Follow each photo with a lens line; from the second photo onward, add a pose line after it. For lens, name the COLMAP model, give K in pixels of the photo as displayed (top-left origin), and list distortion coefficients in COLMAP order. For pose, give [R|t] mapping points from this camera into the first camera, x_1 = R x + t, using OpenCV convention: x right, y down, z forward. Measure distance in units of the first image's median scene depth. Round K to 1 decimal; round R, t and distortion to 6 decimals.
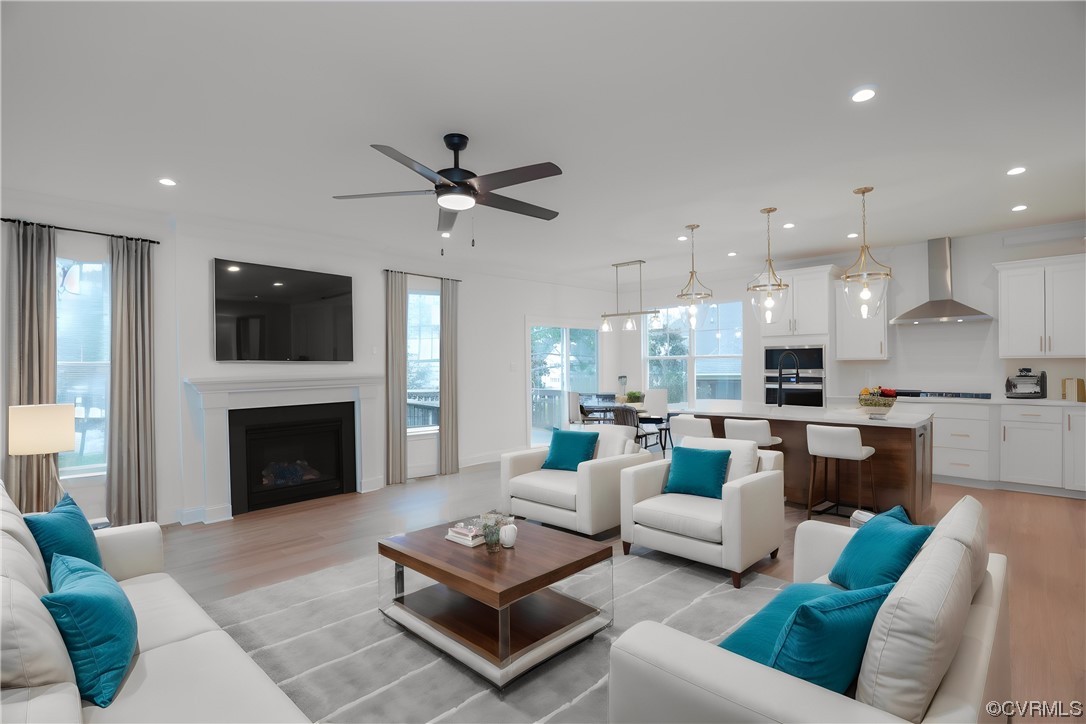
lens RADIAL K [[503.1, 0, 540.3], [0, 503.1, 360.8], [0, 0, 1]] dist [-0.018438, 0.000262]
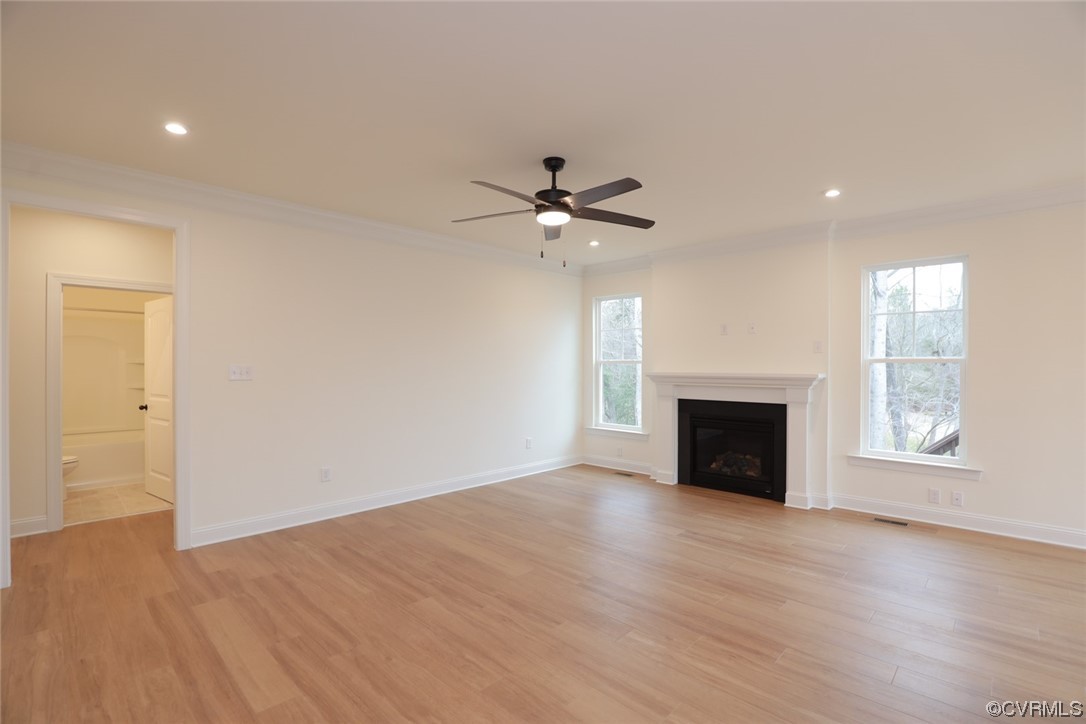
lens RADIAL K [[502.5, 0, 543.8], [0, 502.5, 362.9], [0, 0, 1]] dist [-0.017633, 0.000076]
pose [[0.008850, 0.008570, -0.999924, 0.598026], [0.002550, 0.999960, 0.008593, -0.003567], [0.999958, -0.002626, 0.008828, 0.614600]]
